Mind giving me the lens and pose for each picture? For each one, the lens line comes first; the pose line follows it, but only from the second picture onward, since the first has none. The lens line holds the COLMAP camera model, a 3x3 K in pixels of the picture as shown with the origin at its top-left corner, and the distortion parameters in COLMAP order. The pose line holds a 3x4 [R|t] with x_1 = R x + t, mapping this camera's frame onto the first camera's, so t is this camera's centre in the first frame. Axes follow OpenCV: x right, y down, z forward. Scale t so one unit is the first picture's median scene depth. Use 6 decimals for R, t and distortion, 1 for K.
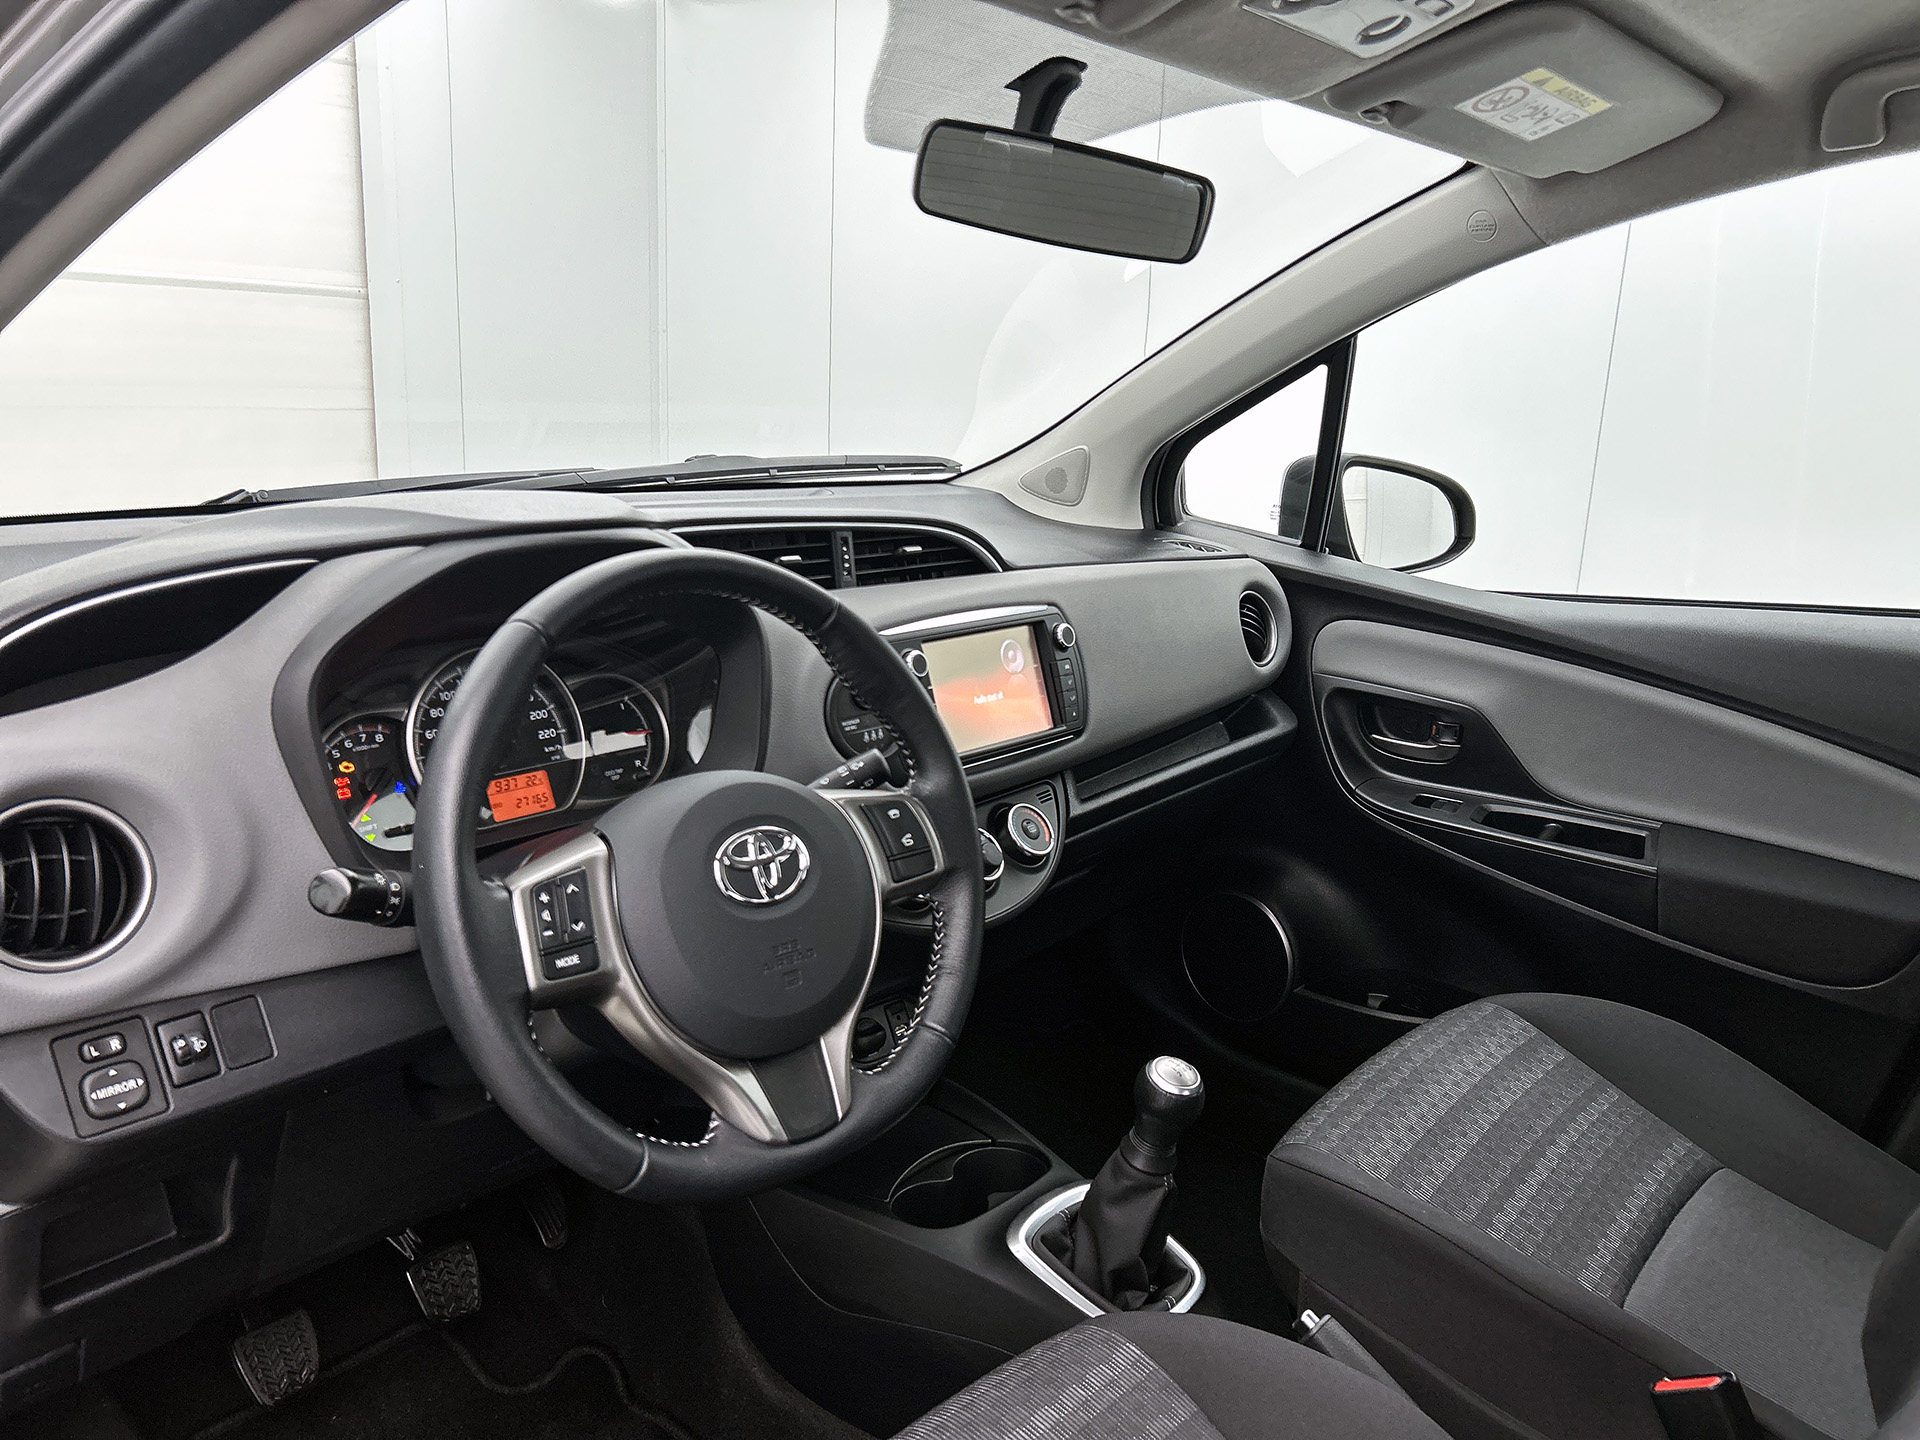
lens RADIAL K [[1467.2, 0, 1029.0], [0, 1467.2, 680.3], [0, 0, 1]] dist [0.038881, -0.044053]
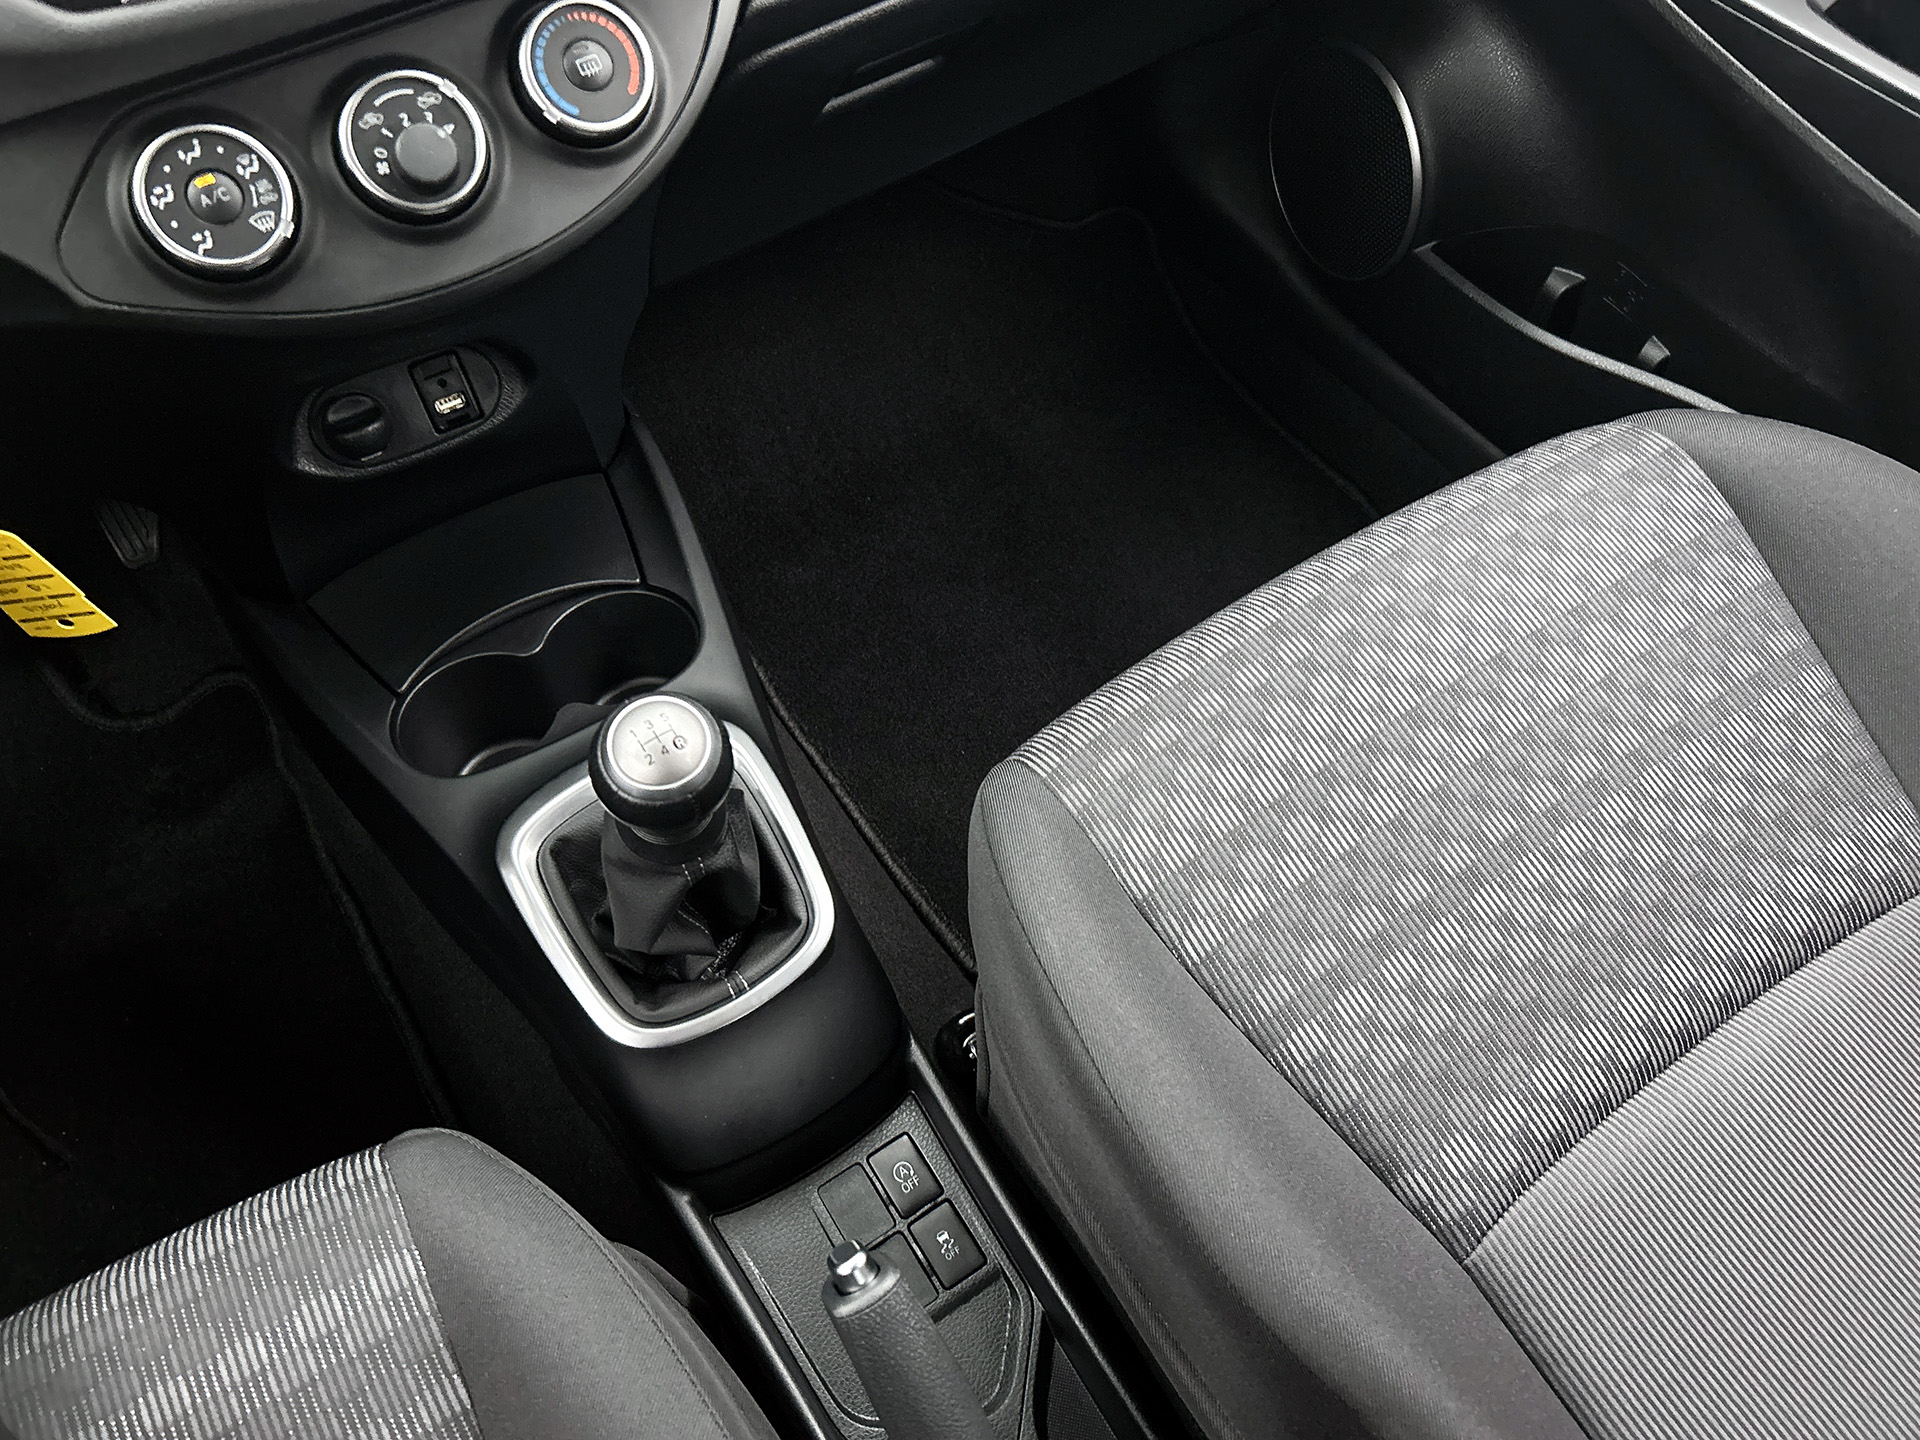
lens RADIAL K [[1467.2, 0, 967.9], [0, 1467.2, 696.0], [0, 0, 1]] dist [0.038881, -0.044053]
pose [[0.949143, 0.215185, -0.229830, 0.255835], [-0.007364, 0.744954, 0.667075, -0.056405], [0.314758, -0.631457, 0.708653, 0.589971]]
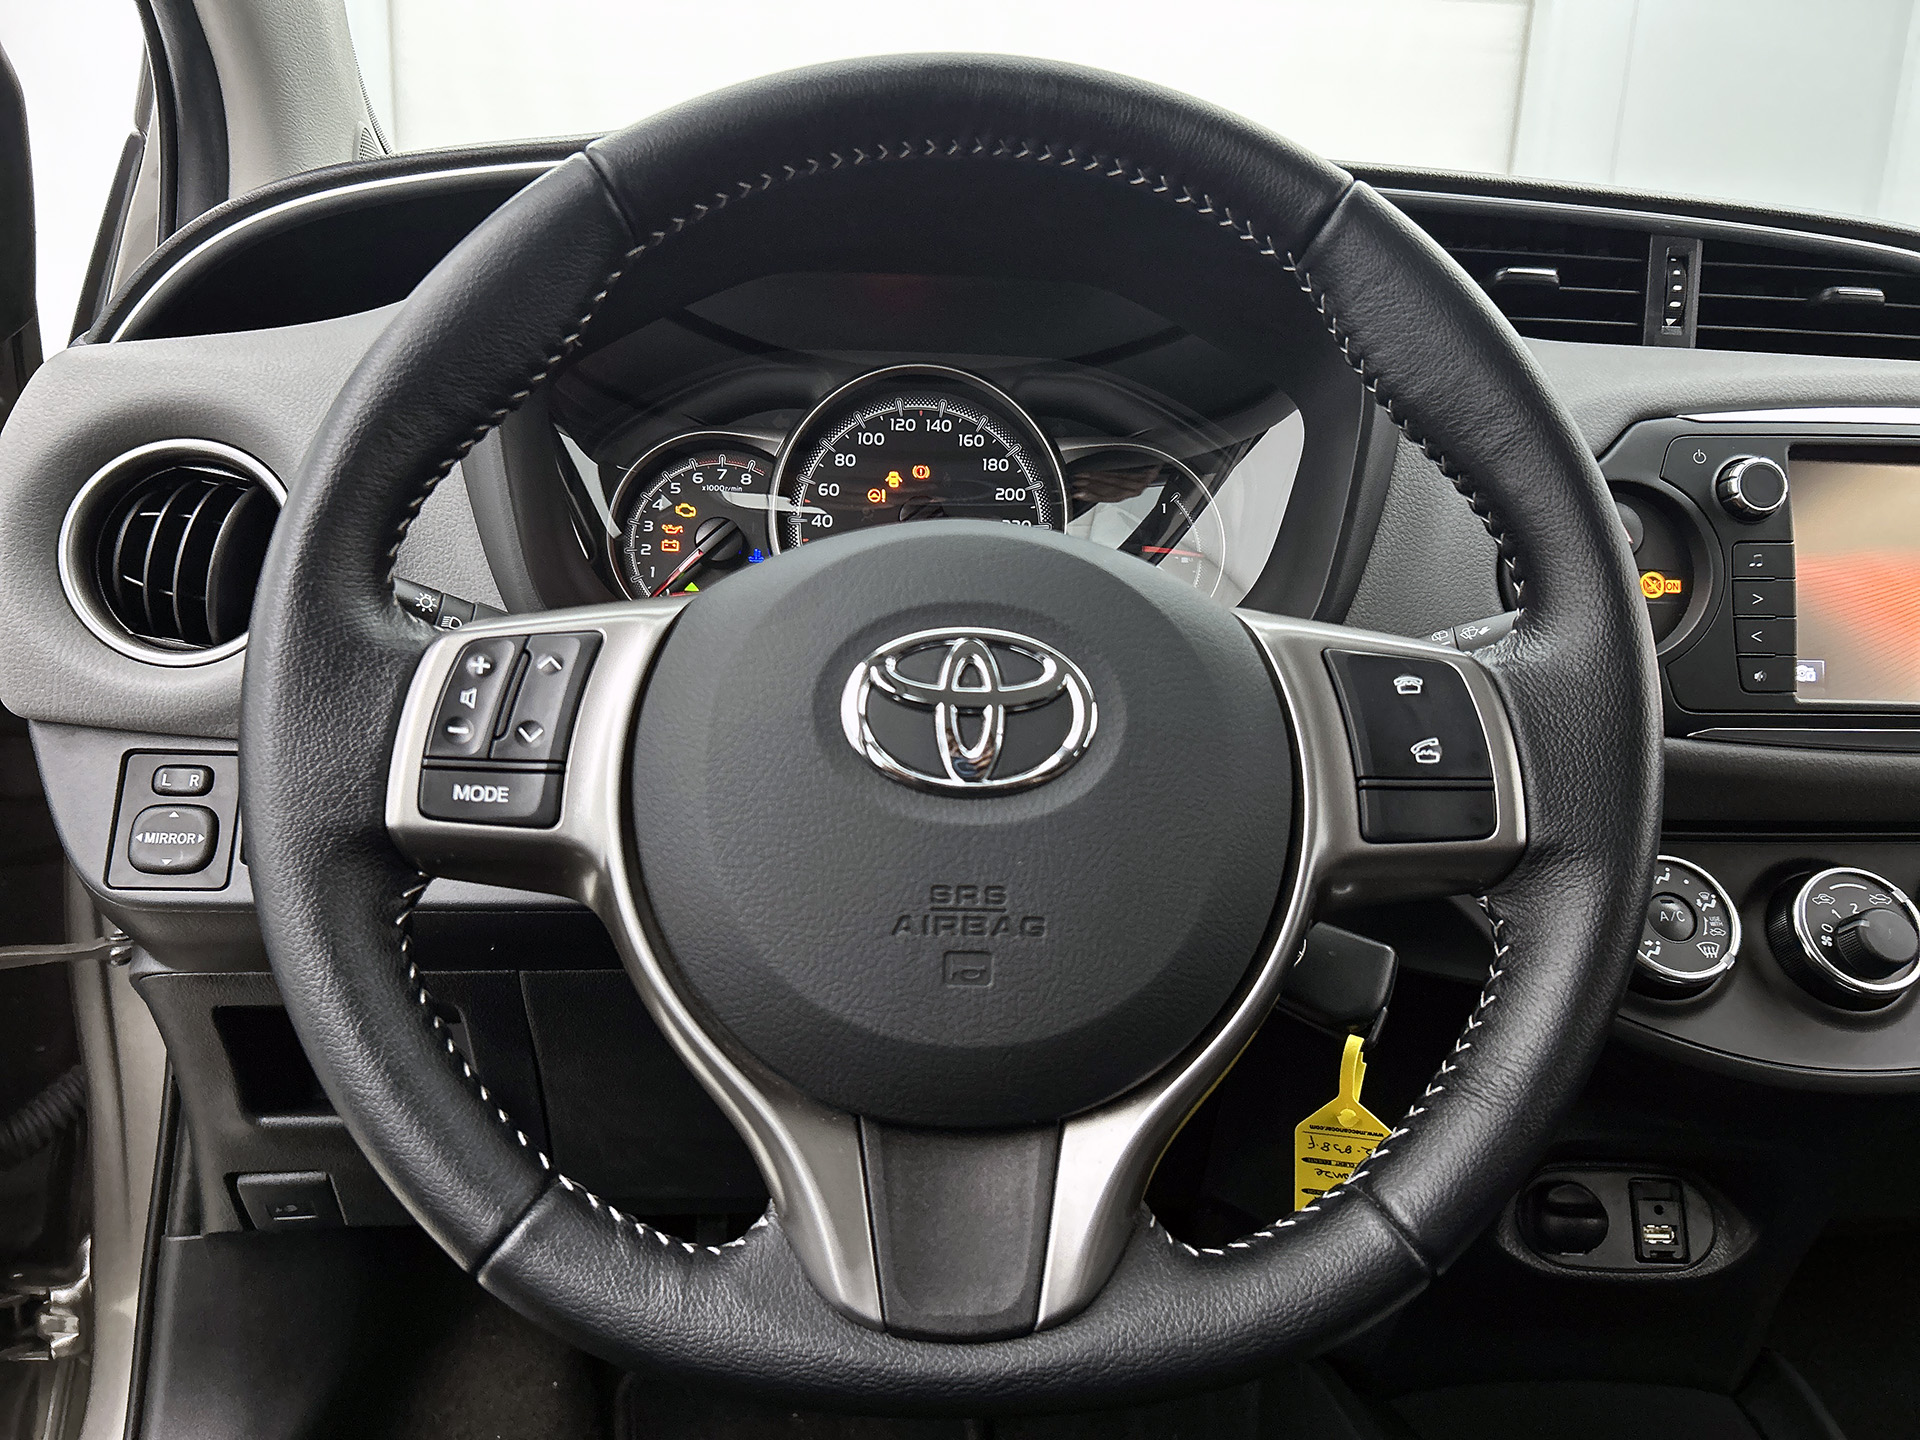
lens RADIAL K [[1467.2, 0, 944.5], [0, 1467.2, 719.2], [0, 0, 1]] dist [0.038881, -0.044053]
pose [[0.680603, 0.152261, -0.716656, 0.087539], [-0.155473, 0.985904, 0.061814, 0.066854], [0.715966, 0.069350, 0.694682, 0.443394]]
